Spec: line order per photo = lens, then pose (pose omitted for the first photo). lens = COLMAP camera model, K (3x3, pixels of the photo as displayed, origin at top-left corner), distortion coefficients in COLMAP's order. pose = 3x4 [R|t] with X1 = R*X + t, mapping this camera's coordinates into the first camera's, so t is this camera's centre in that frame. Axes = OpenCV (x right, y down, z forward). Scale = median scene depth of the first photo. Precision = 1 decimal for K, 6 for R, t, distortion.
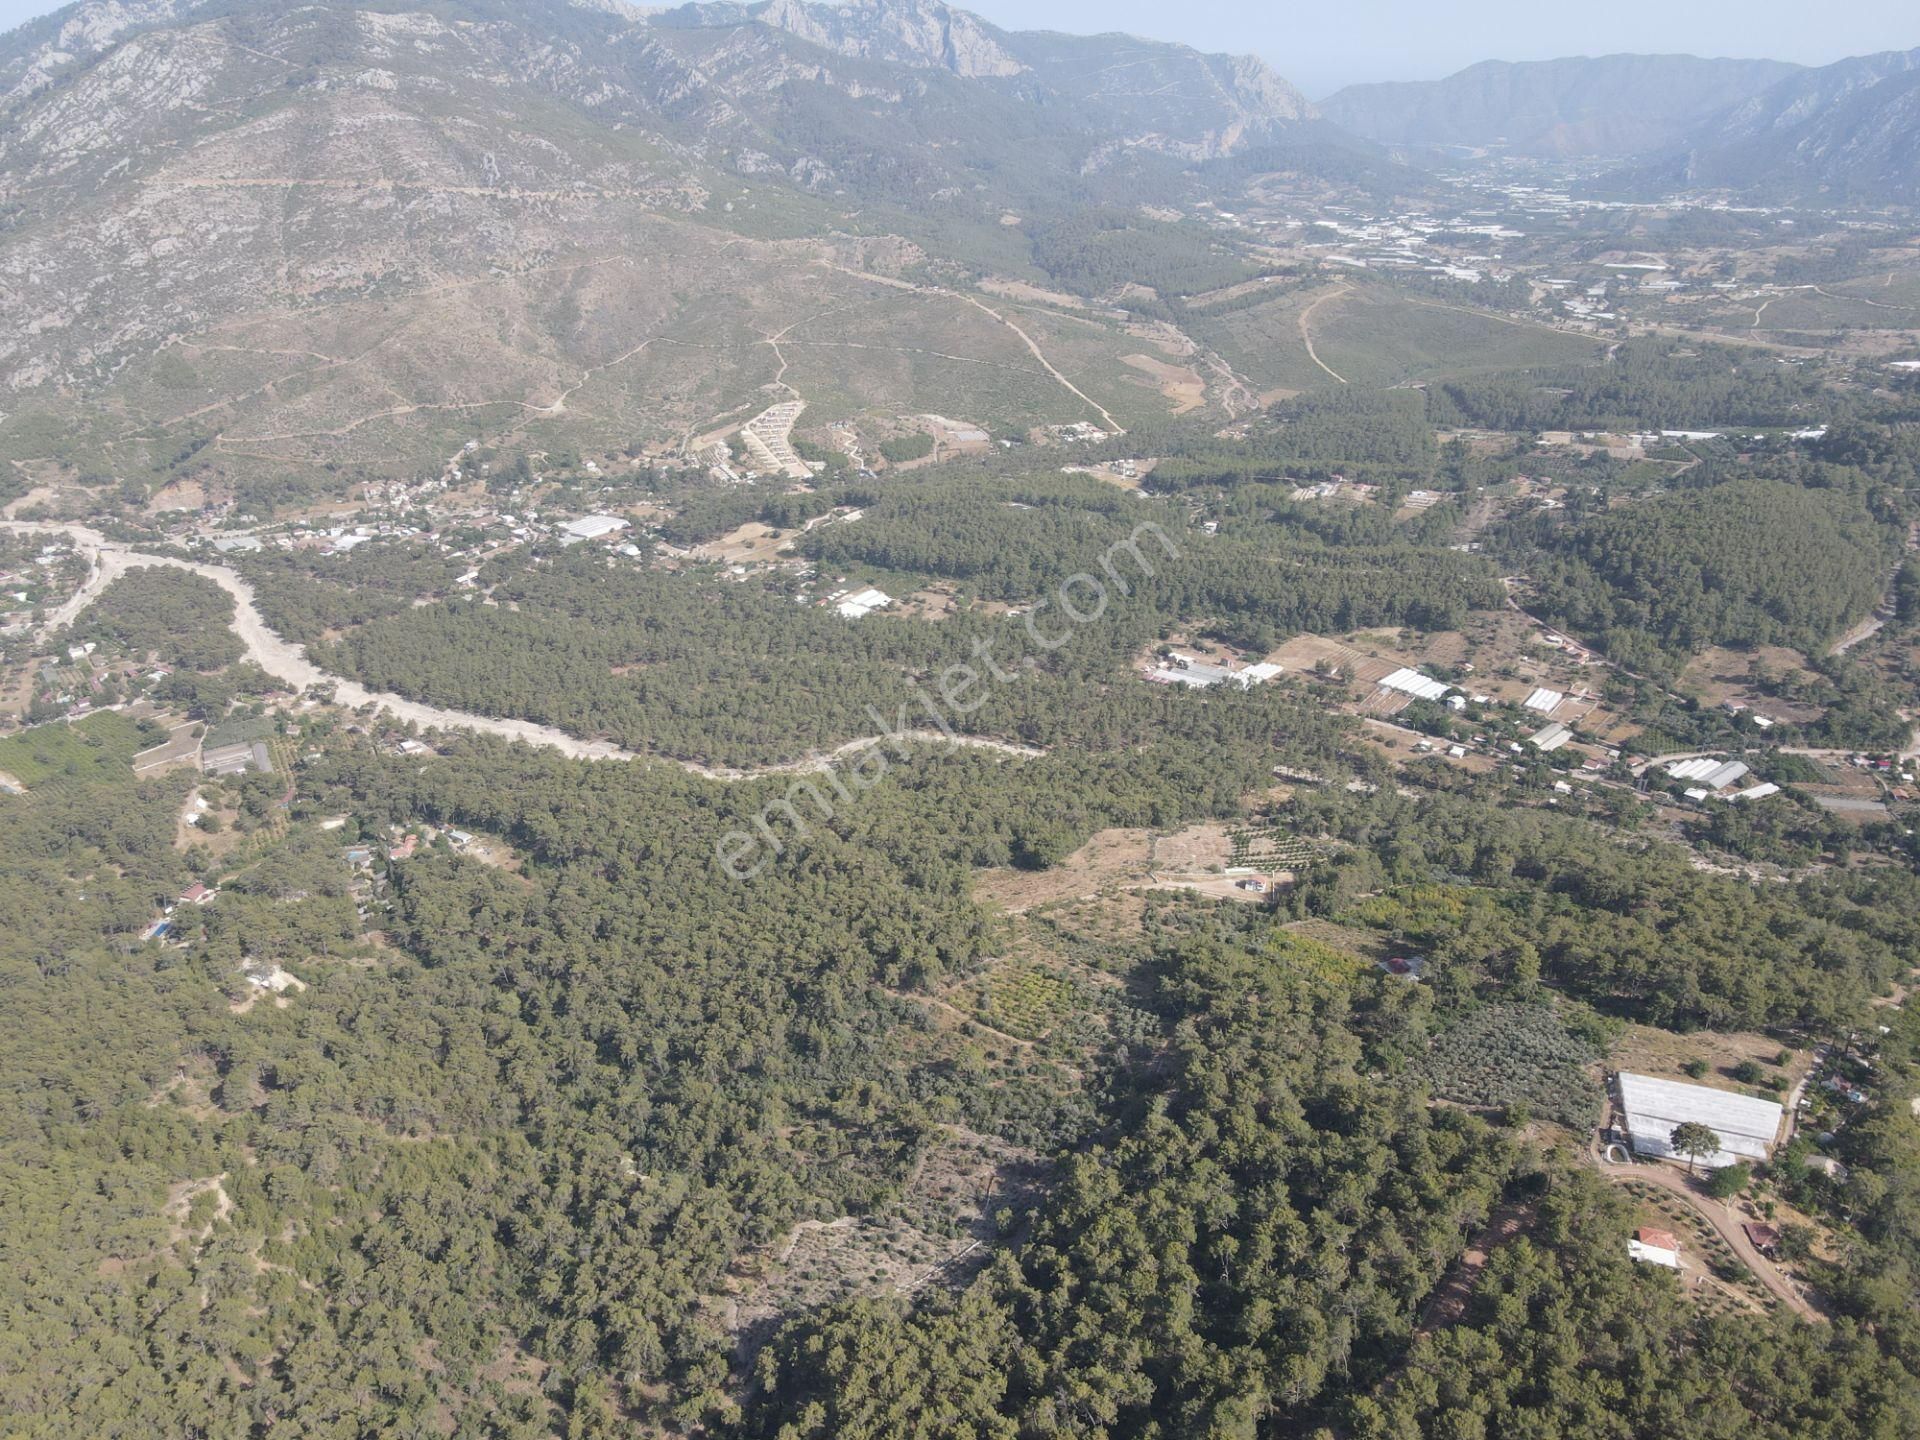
lens RADIAL K [[1415.0, 0, 969.5], [0, 1415.0, 708.0], [0, 0, 1]] dist [-0.013710, 0.046605]
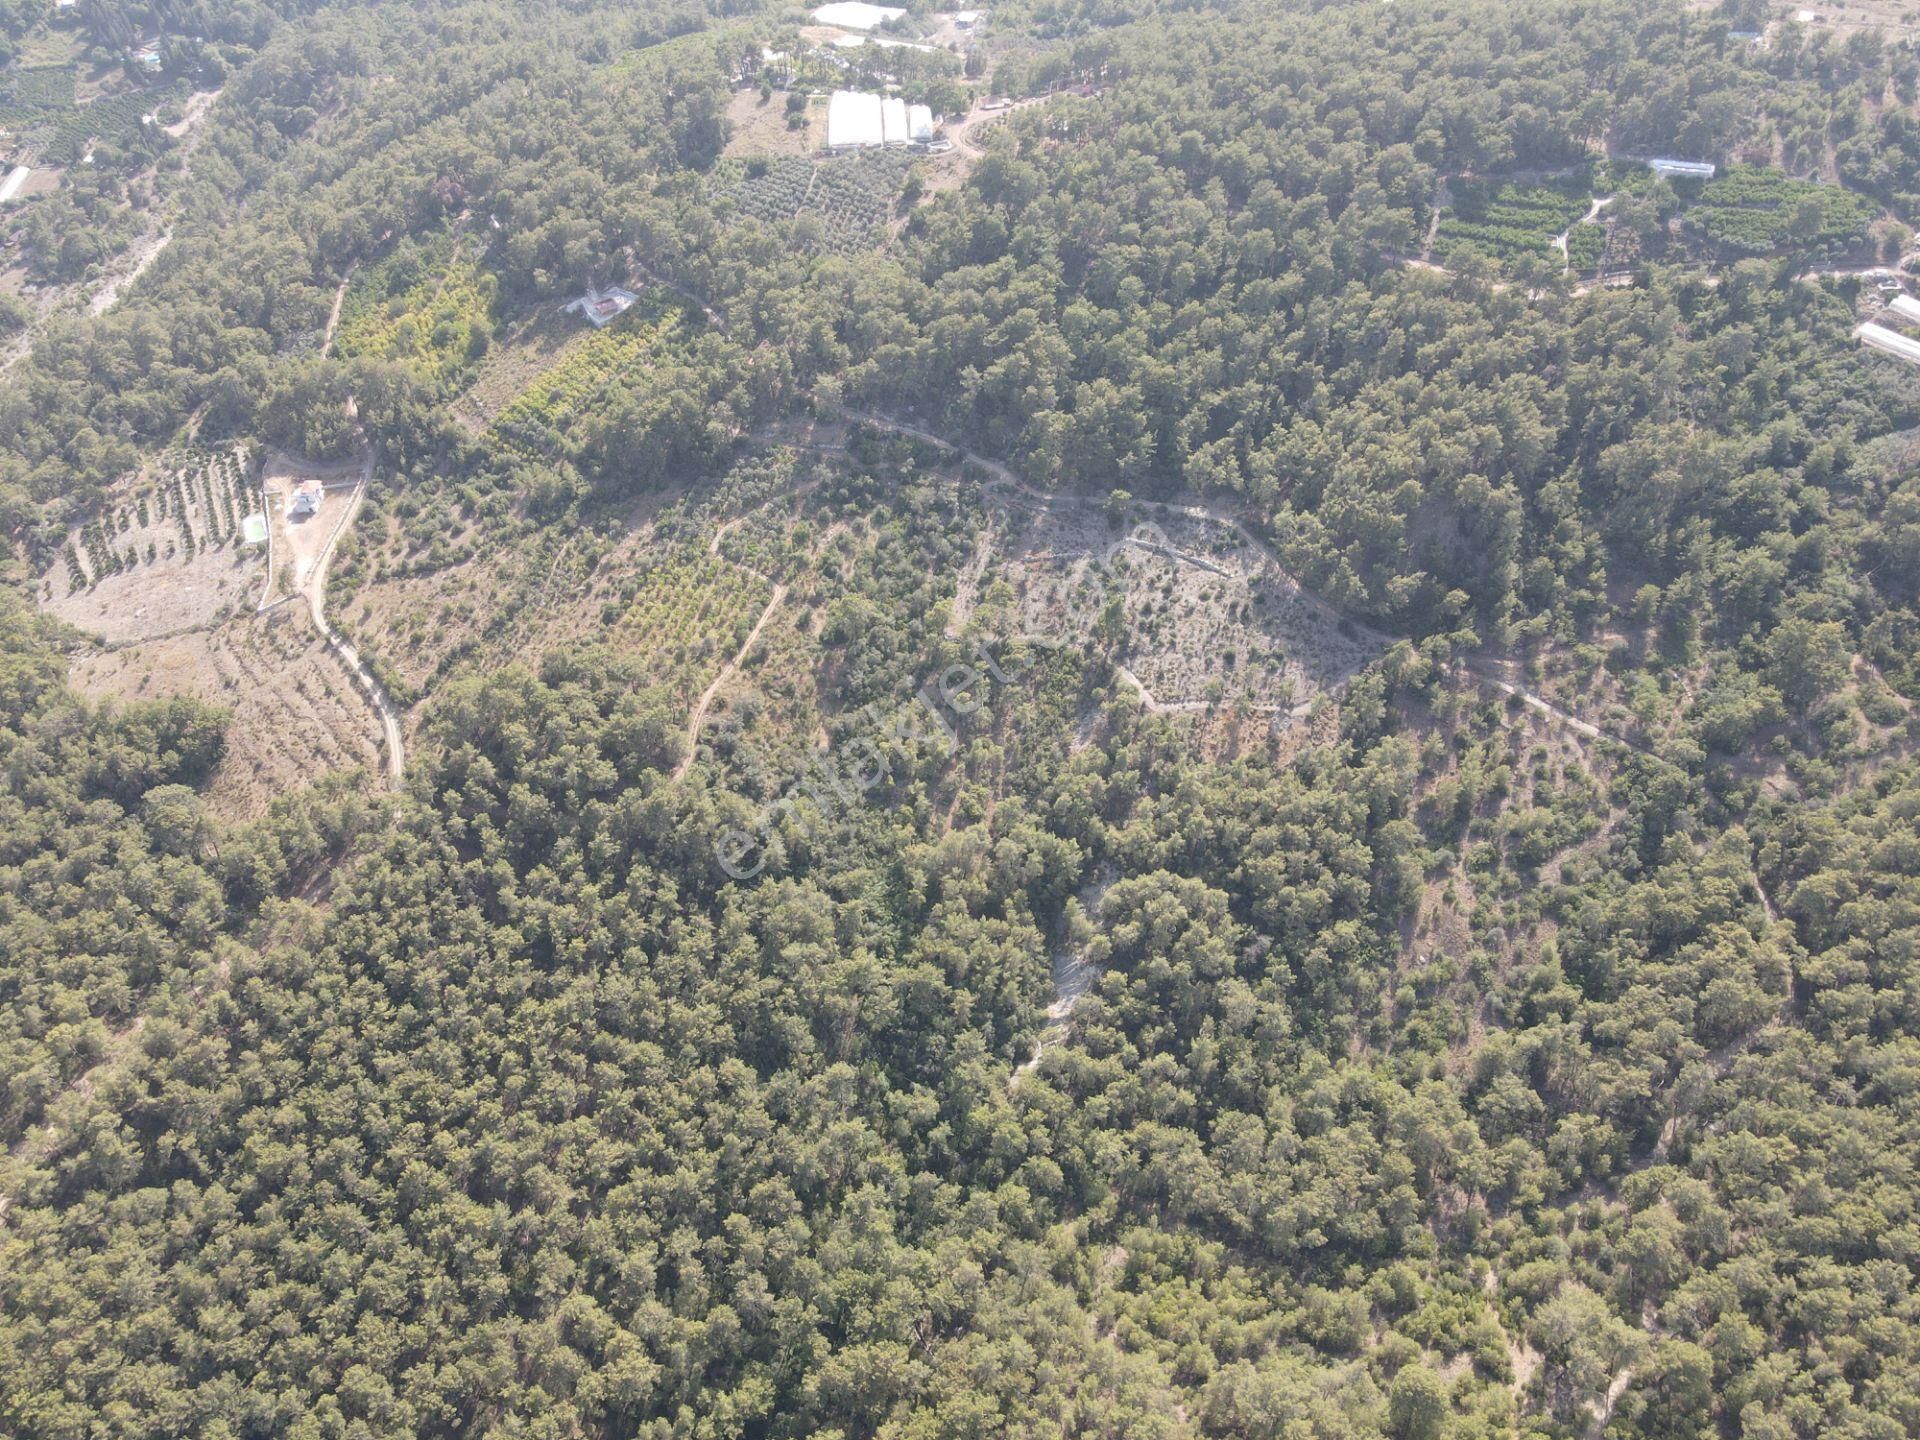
lens RADIAL K [[1408.2, 0, 965.1], [0, 1408.2, 725.0], [0, 0, 1]] dist [-0.010214, 0.043357]
pose [[-0.337864, -0.681352, 0.649313, -0.415998], [0.399853, 0.520620, 0.754369, -0.203846], [-0.852036, 0.514504, 0.096542, 0.664682]]
